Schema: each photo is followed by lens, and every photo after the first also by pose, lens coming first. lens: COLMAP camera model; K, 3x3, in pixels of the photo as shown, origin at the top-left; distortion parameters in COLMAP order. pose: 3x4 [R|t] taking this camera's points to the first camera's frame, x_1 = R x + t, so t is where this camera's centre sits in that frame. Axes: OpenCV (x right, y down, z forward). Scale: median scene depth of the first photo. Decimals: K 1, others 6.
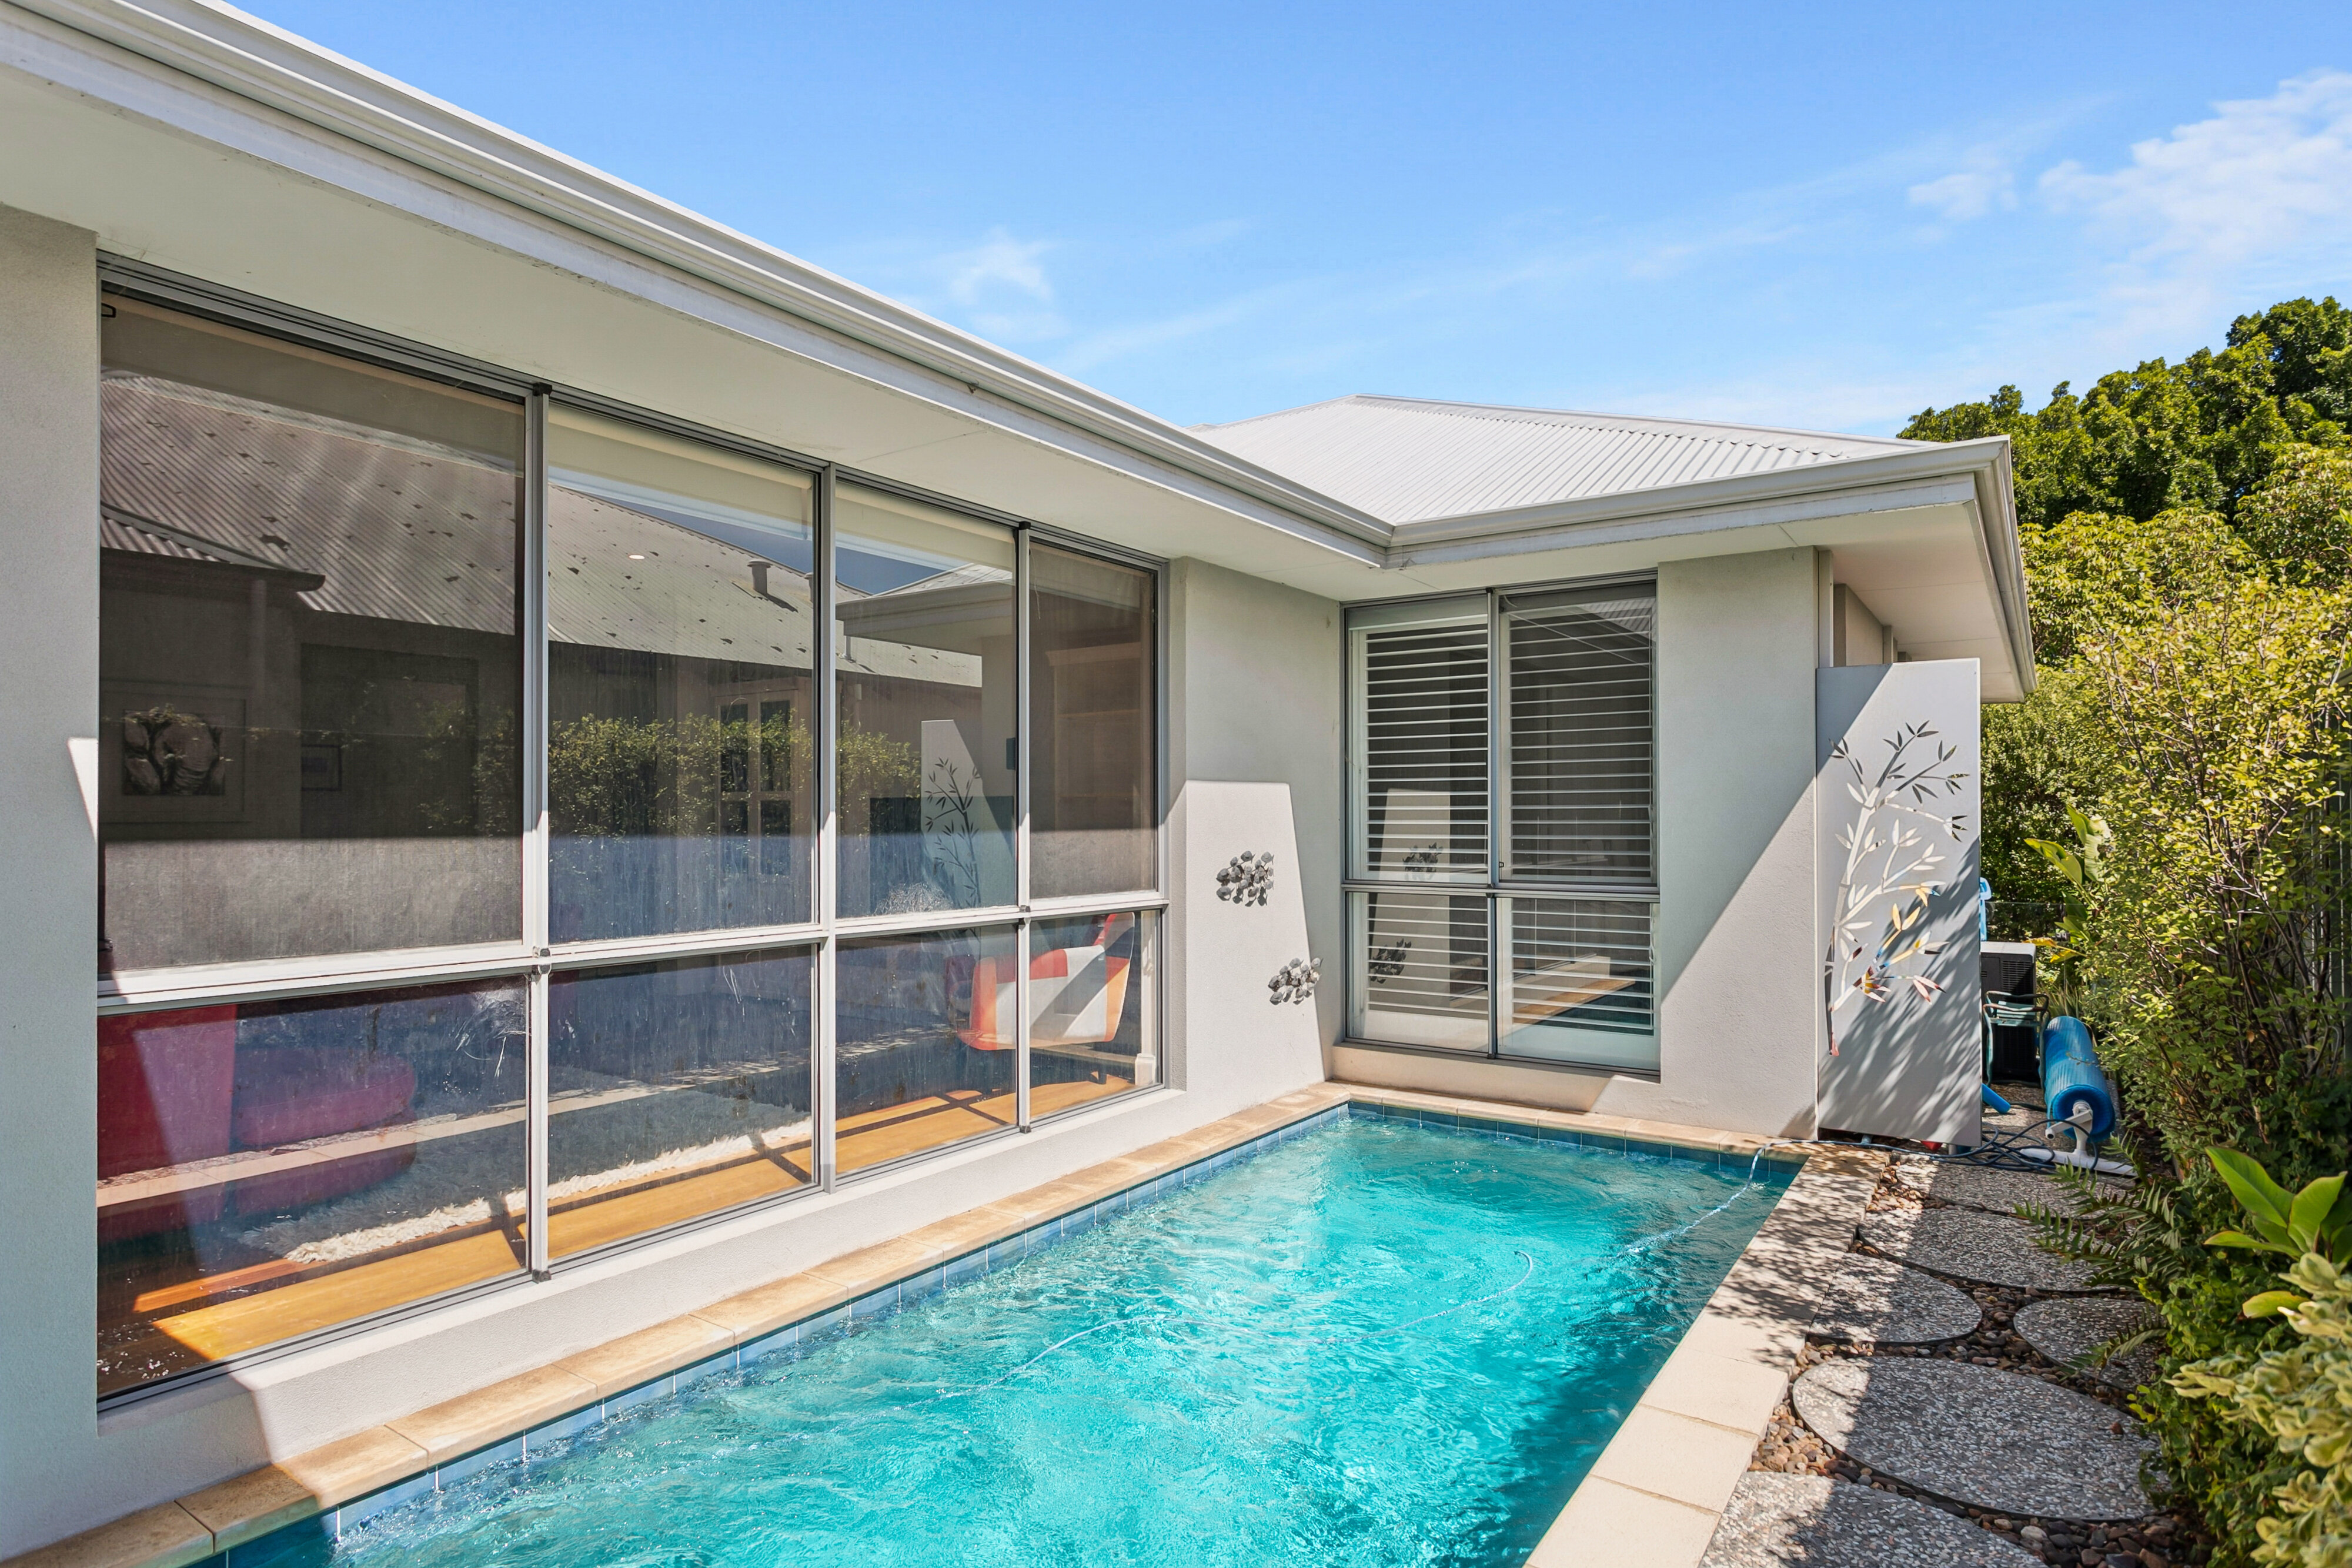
lens RADIAL K [[1306.7, 0, 1166.7], [0, 1306.7, 796.1], [0, 0, 1]] dist [-0.003041, 0.000419]
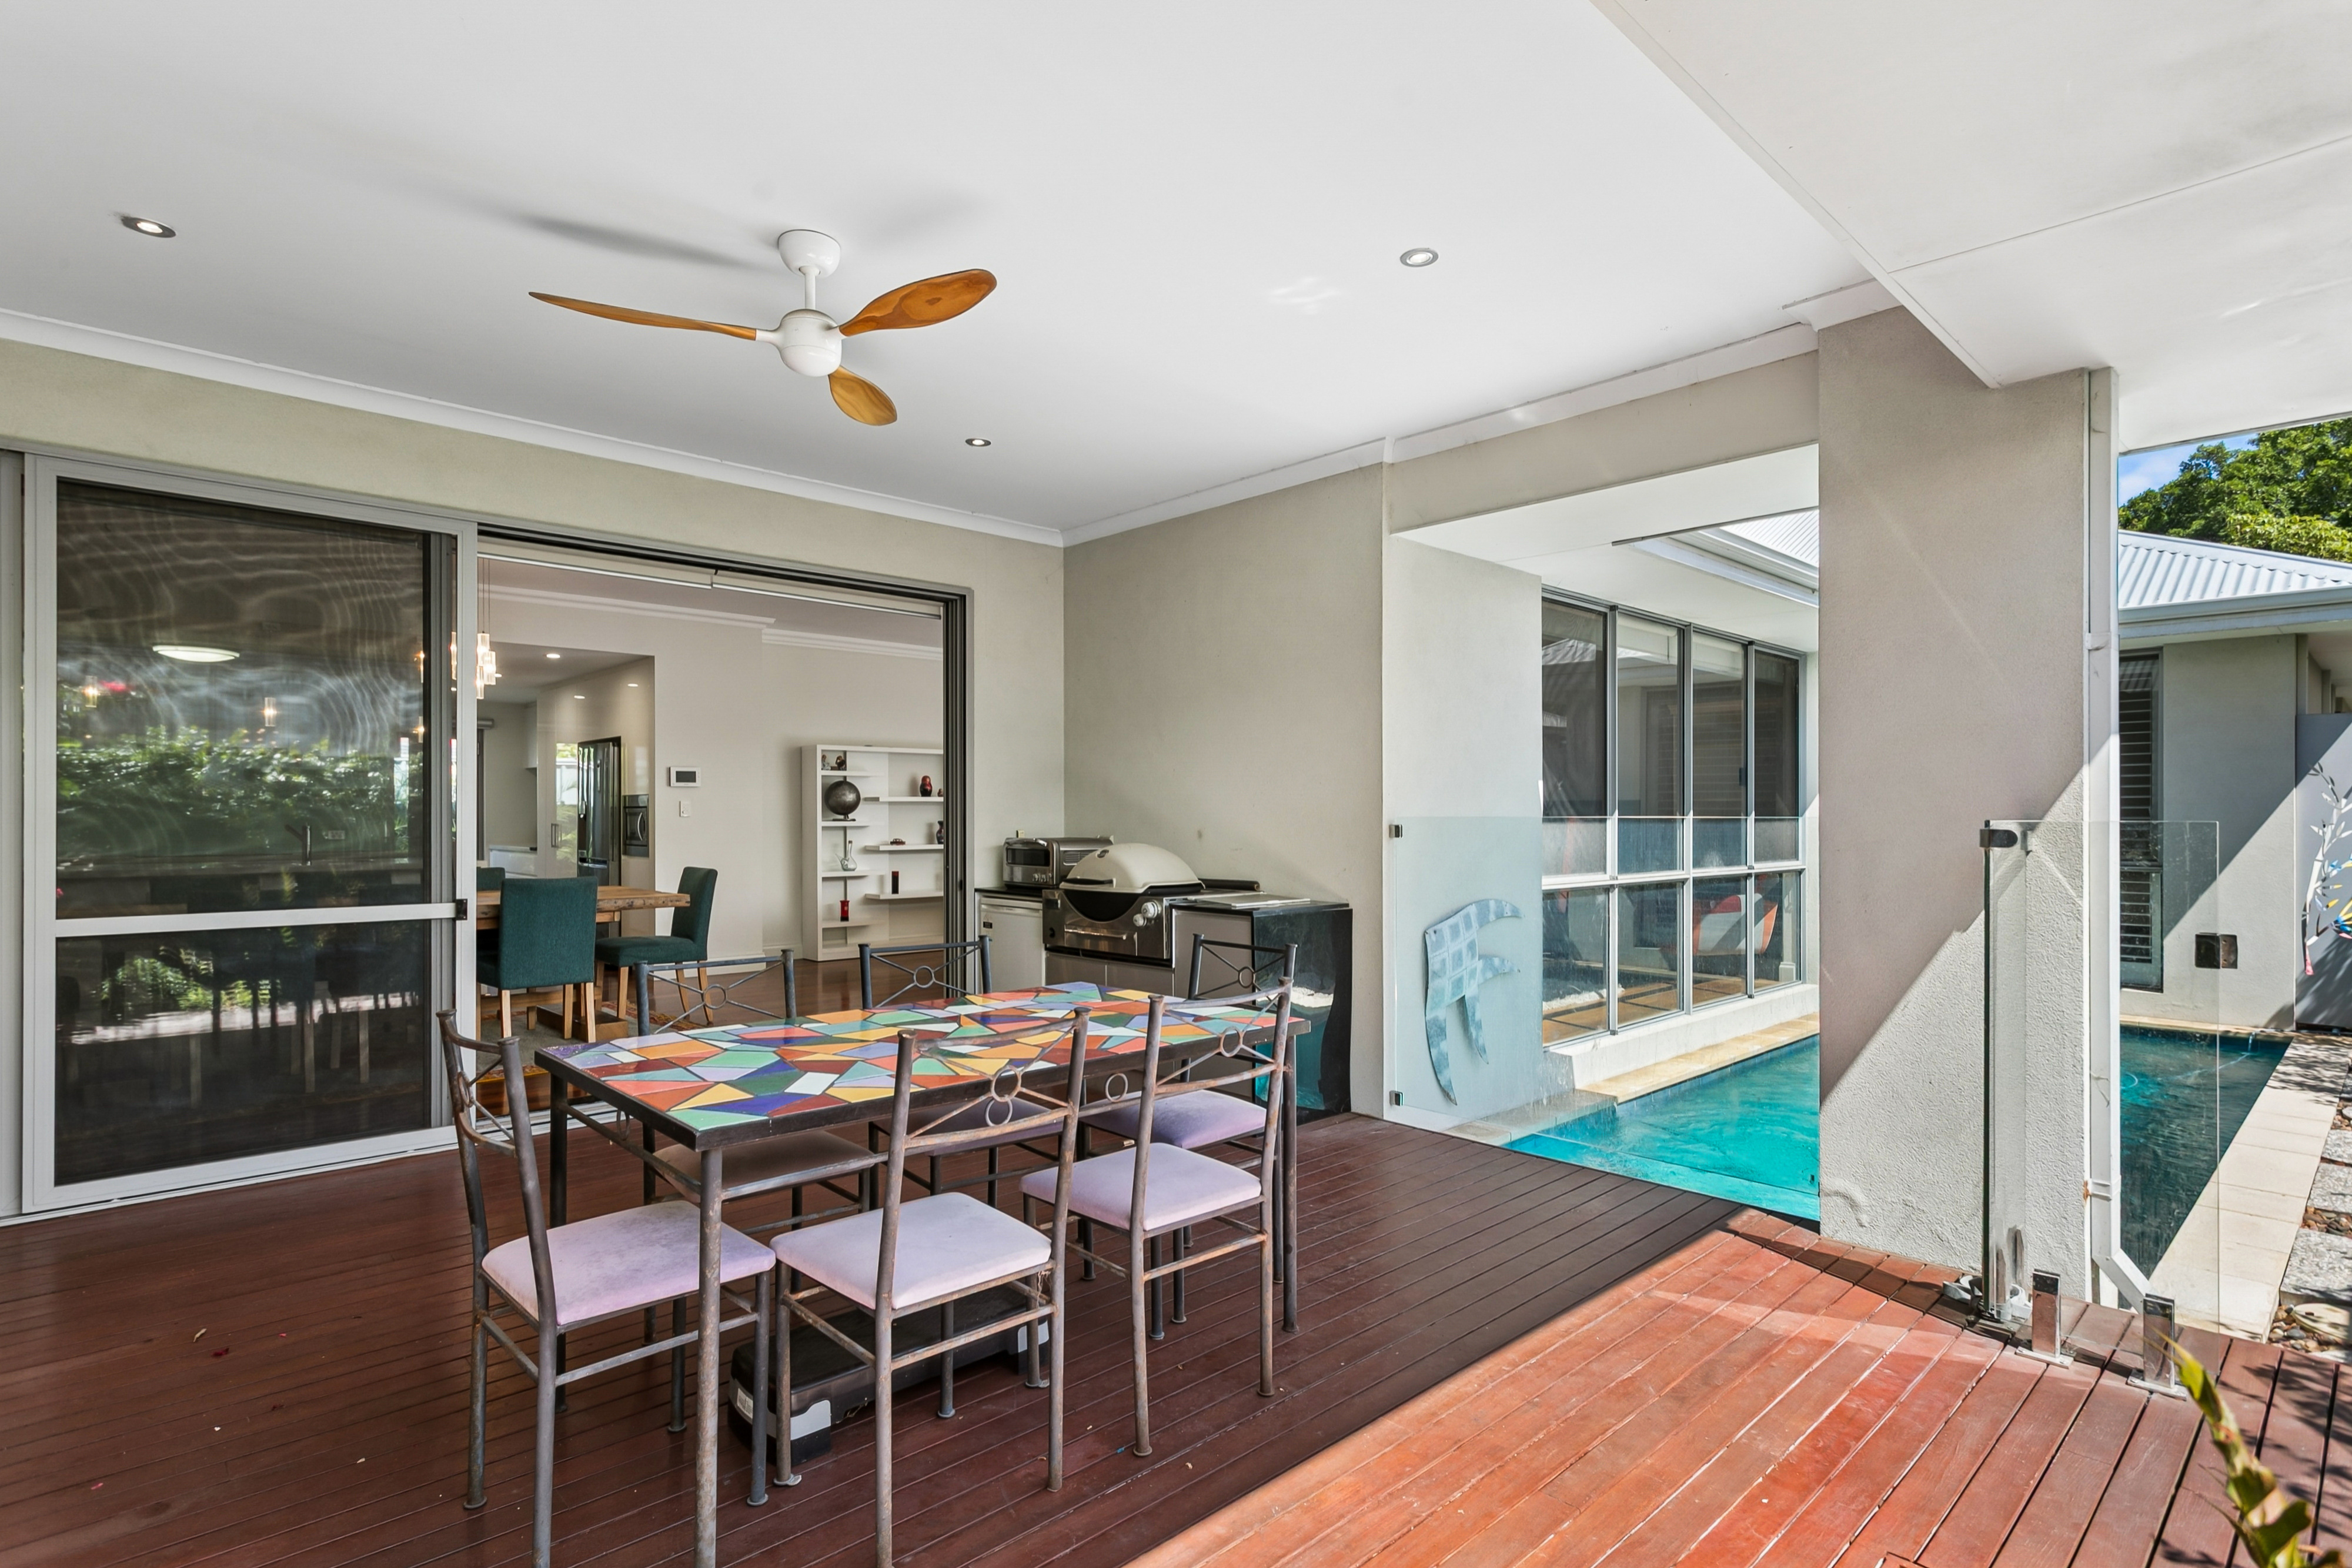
lens RADIAL K [[1173.4, 0, 1178.6], [0, 1173.4, 800.9], [0, 0, 1]] dist [0.006249, -0.000710]
pose [[0.975537, -0.002699, -0.219817, -0.566468], [0.003928, 0.999979, 0.005156, -0.012839], [0.219798, -0.005893, 0.975528, -0.749749]]
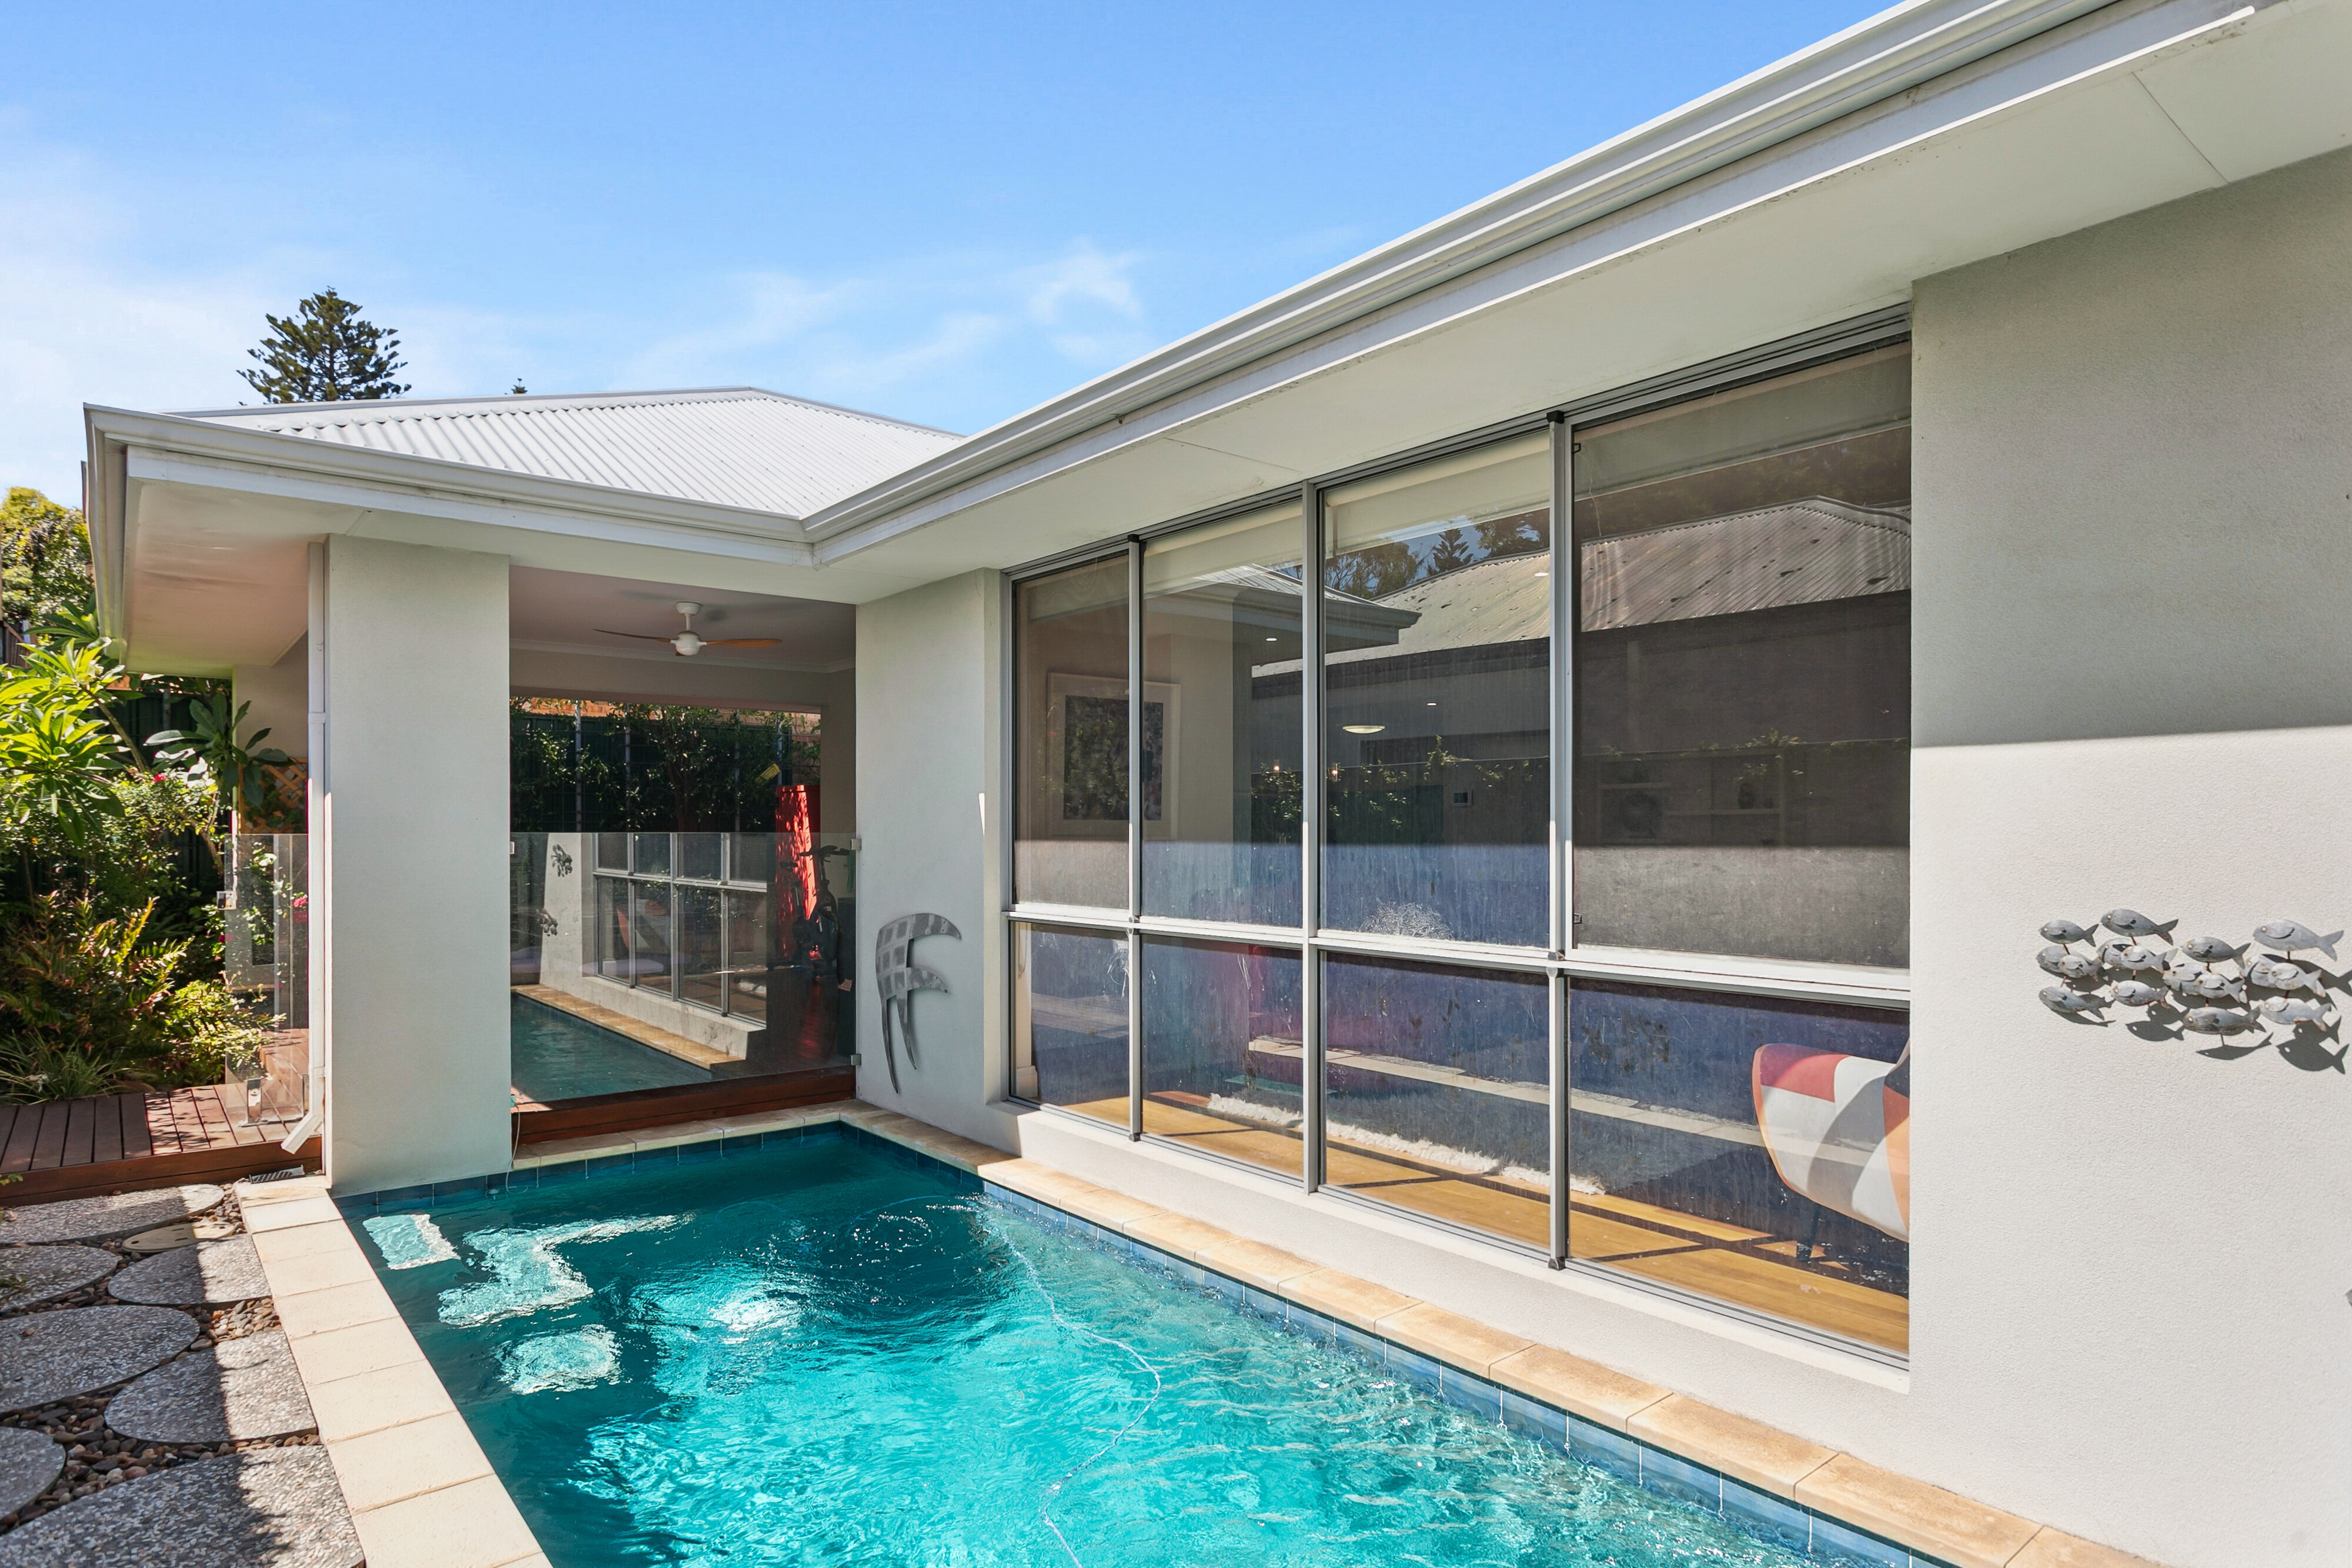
lens RADIAL K [[1306.7, 0, 1167.8], [0, 1306.7, 837.2], [0, 0, 1]] dist [-0.003041, 0.000419]
pose [[-0.294750, 0.005853, -0.955557, 0.707303], [0.017798, 0.999841, 0.000634, 0.019290], [0.955409, -0.016820, -0.294807, 1.123853]]
